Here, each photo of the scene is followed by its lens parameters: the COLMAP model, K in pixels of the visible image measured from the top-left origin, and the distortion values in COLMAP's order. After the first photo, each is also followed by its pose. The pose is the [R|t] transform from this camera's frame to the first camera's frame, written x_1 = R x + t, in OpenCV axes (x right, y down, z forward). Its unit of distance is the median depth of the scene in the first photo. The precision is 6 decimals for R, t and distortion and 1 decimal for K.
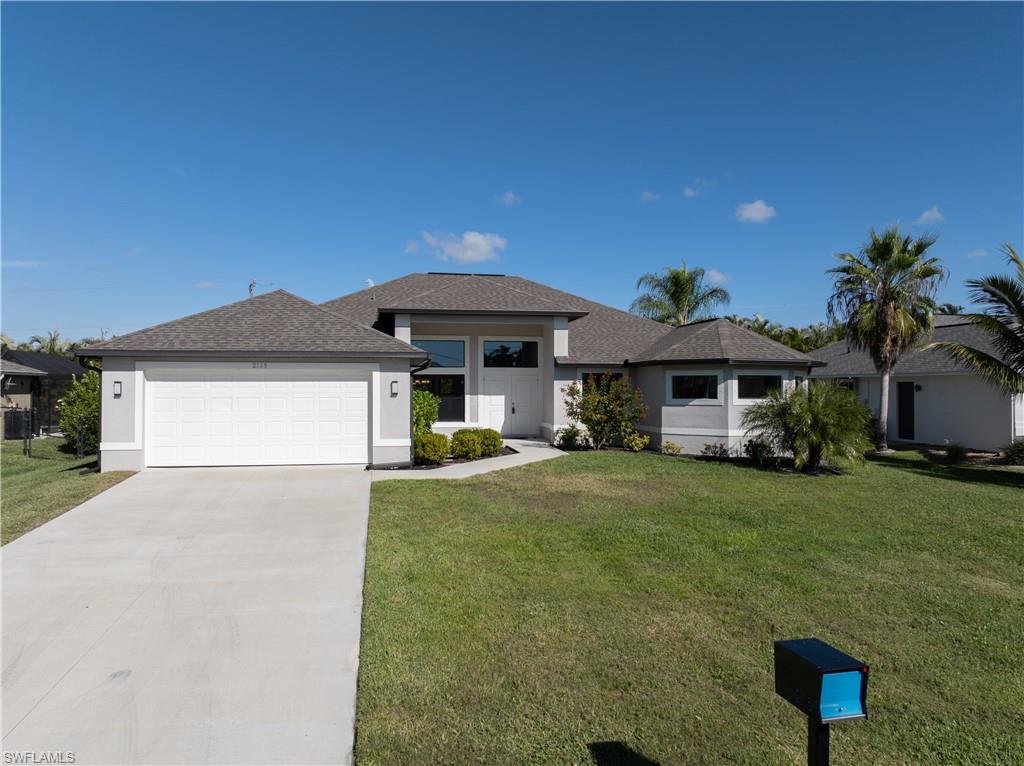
lens RADIAL K [[729.2, 0, 512.0], [0, 729.2, 383.0], [0, 0, 1]] dist [-0.038997, 0.002287]
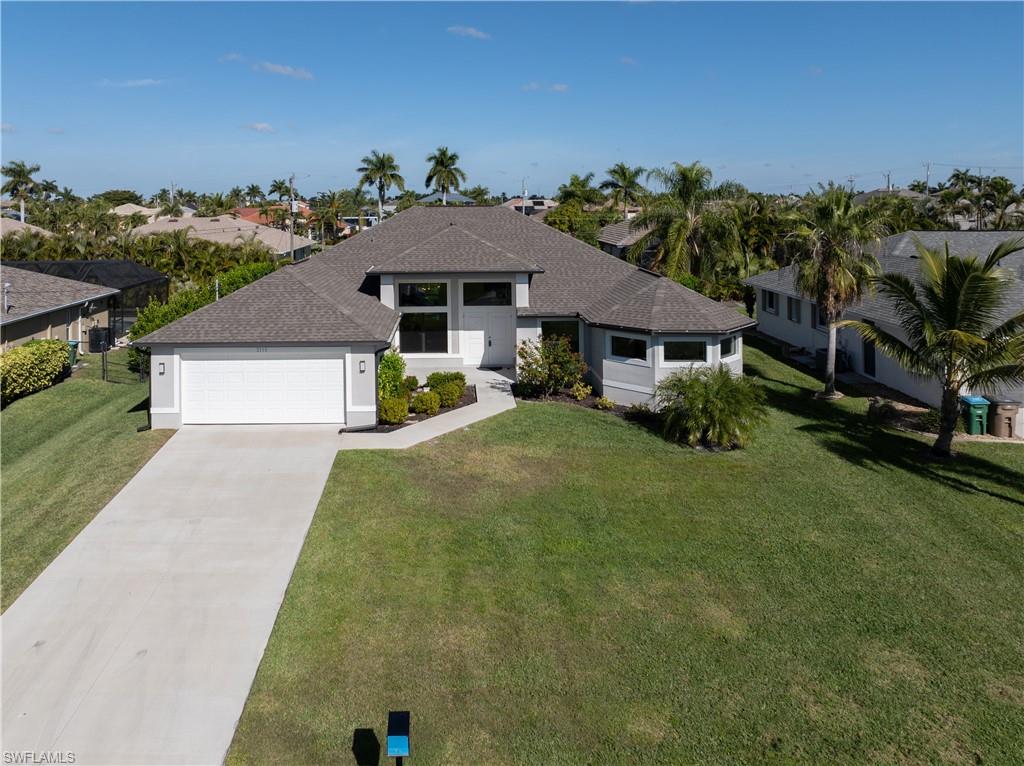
lens RADIAL K [[773.6, 0, 438.9], [0, 773.6, 194.5], [0, 0, 1]] dist [-0.024628, 0.003127]
pose [[0.981623, -0.013513, -0.190352, 0.196650], [0.014307, 0.999894, 0.002799, -0.250542], [0.190294, -0.005471, 0.981712, -0.260011]]
